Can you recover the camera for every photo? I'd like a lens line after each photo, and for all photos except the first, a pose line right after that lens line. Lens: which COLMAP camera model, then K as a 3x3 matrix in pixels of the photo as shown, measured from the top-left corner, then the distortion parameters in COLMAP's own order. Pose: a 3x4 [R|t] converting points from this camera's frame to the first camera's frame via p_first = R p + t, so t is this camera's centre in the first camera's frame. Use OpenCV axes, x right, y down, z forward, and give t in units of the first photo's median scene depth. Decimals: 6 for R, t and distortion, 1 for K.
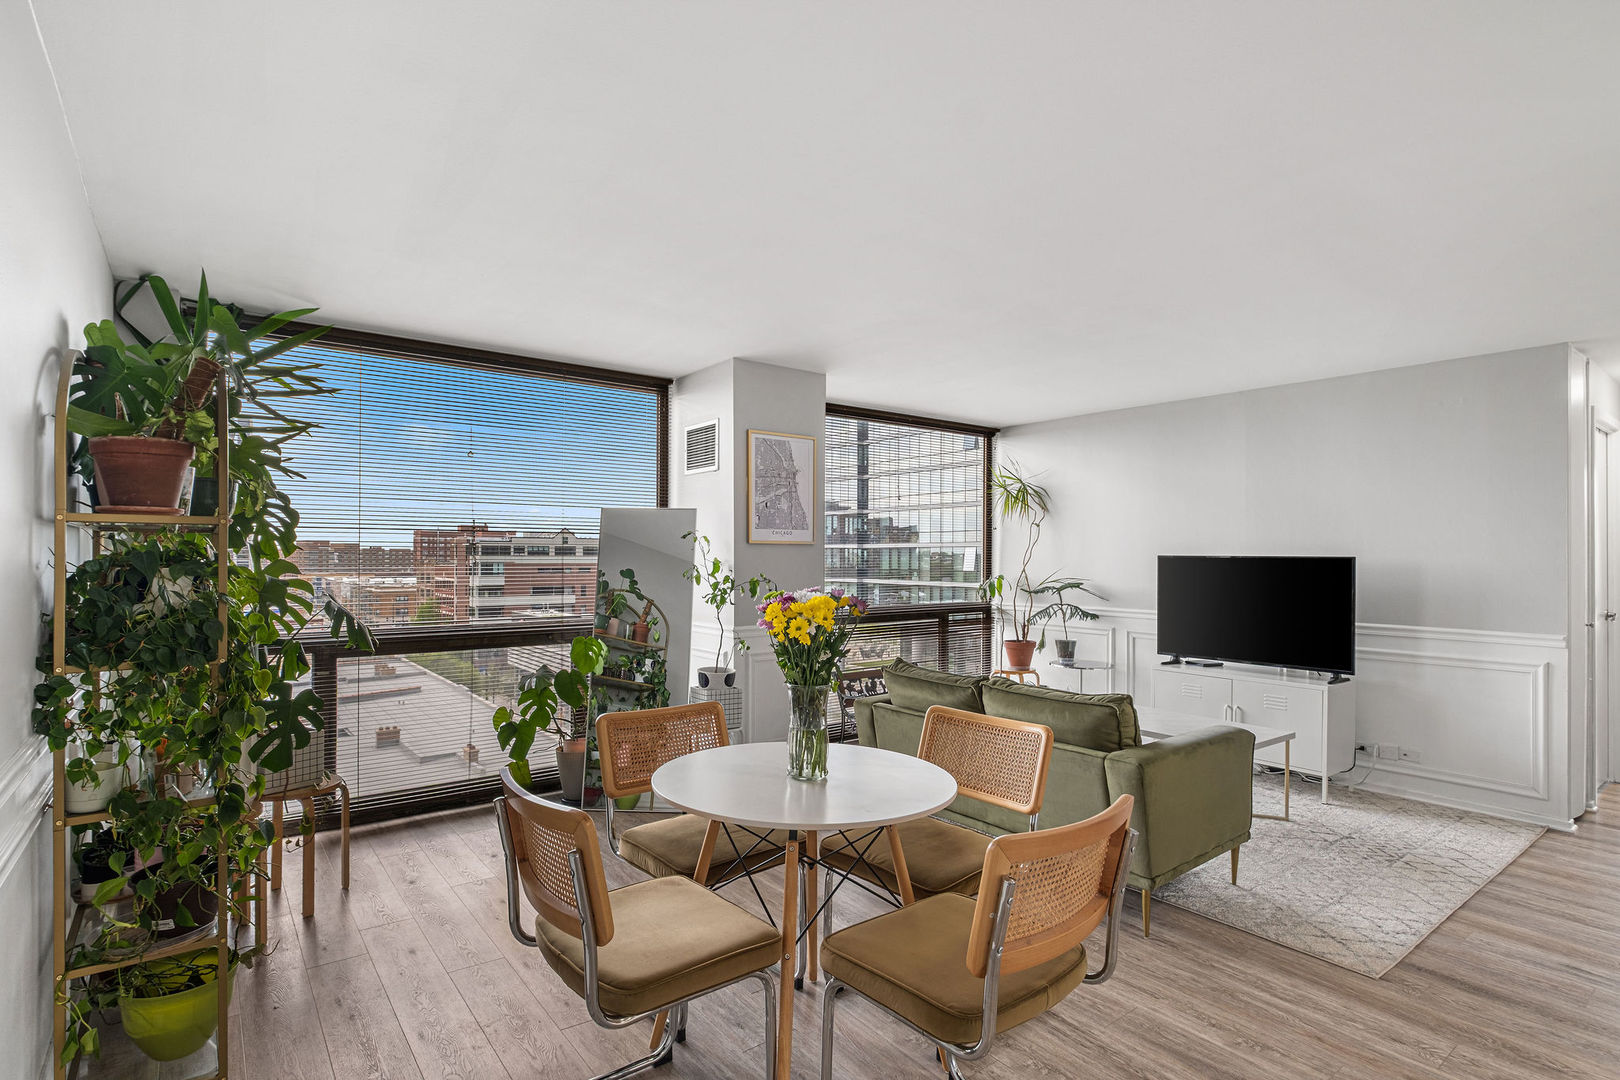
lens RADIAL K [[811.8, 0, 785.7], [0, 811.8, 555.1], [0, 0, 1]] dist [-0.001487, 0.000159]
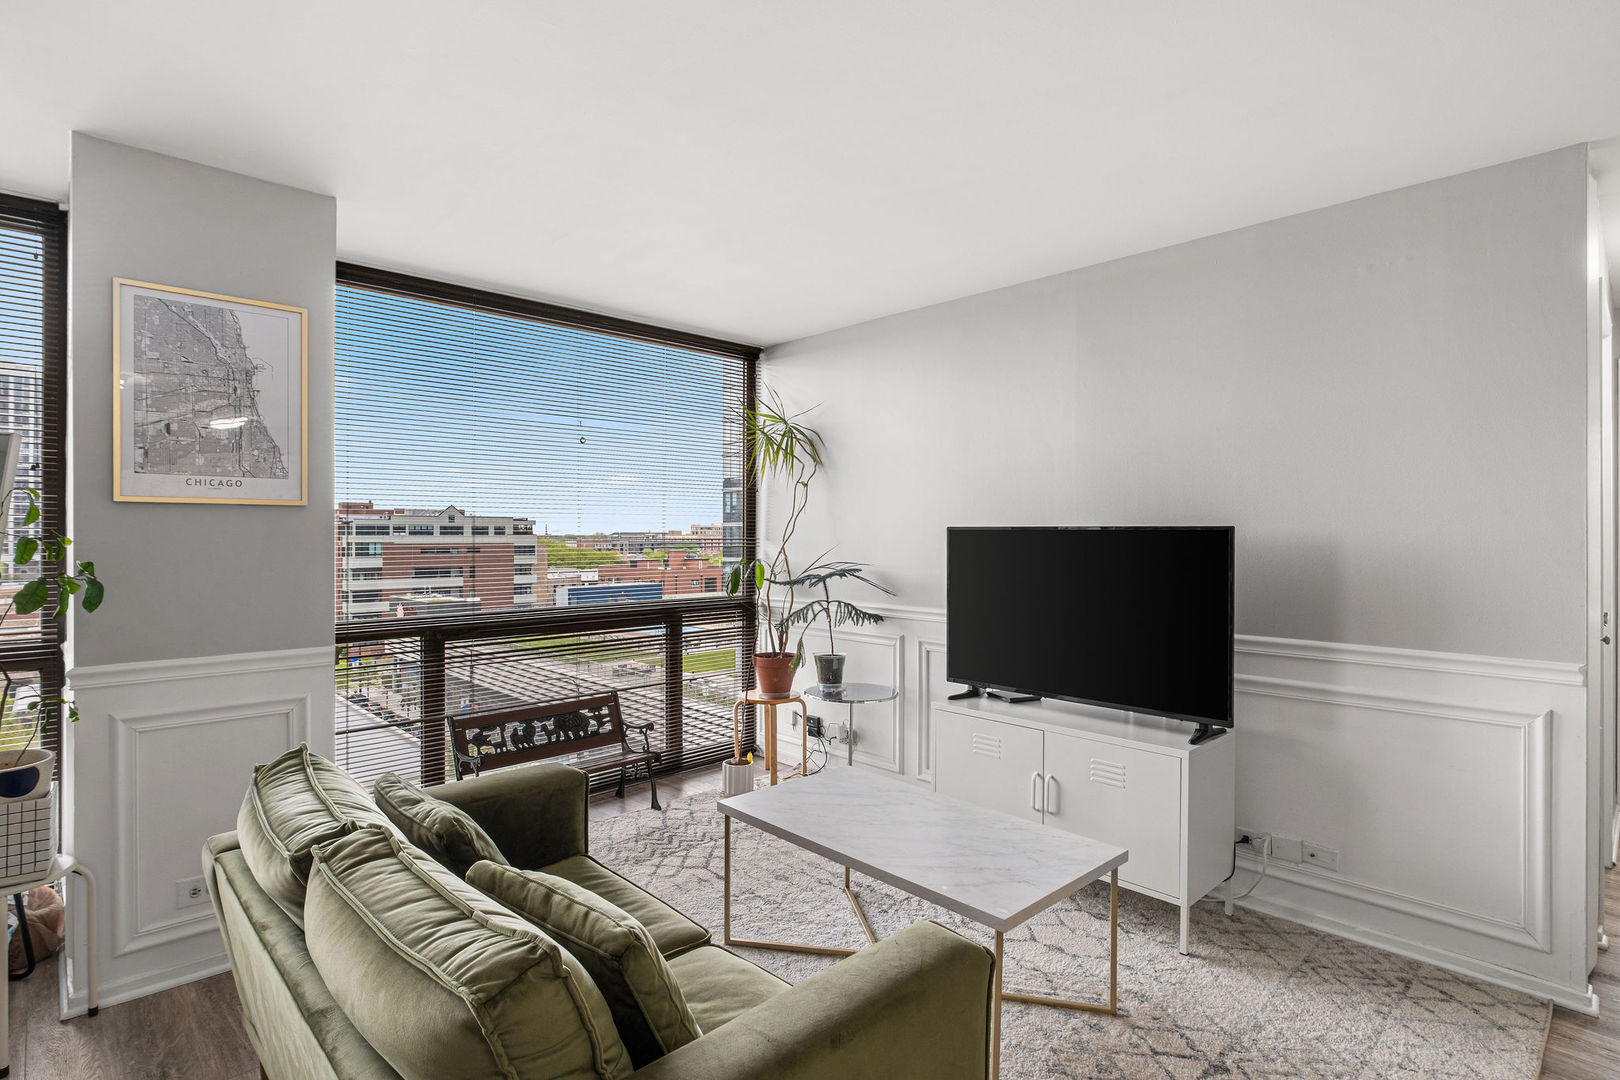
lens RADIAL K [[811.8, 0, 797.0], [0, 811.8, 535.9], [0, 0, 1]] dist [-0.001487, 0.000159]
pose [[0.994212, -0.003041, 0.107396, 0.254745], [0.002798, 0.999993, 0.002418, 0.005561], [-0.107403, -0.002103, 0.994213, 0.353195]]
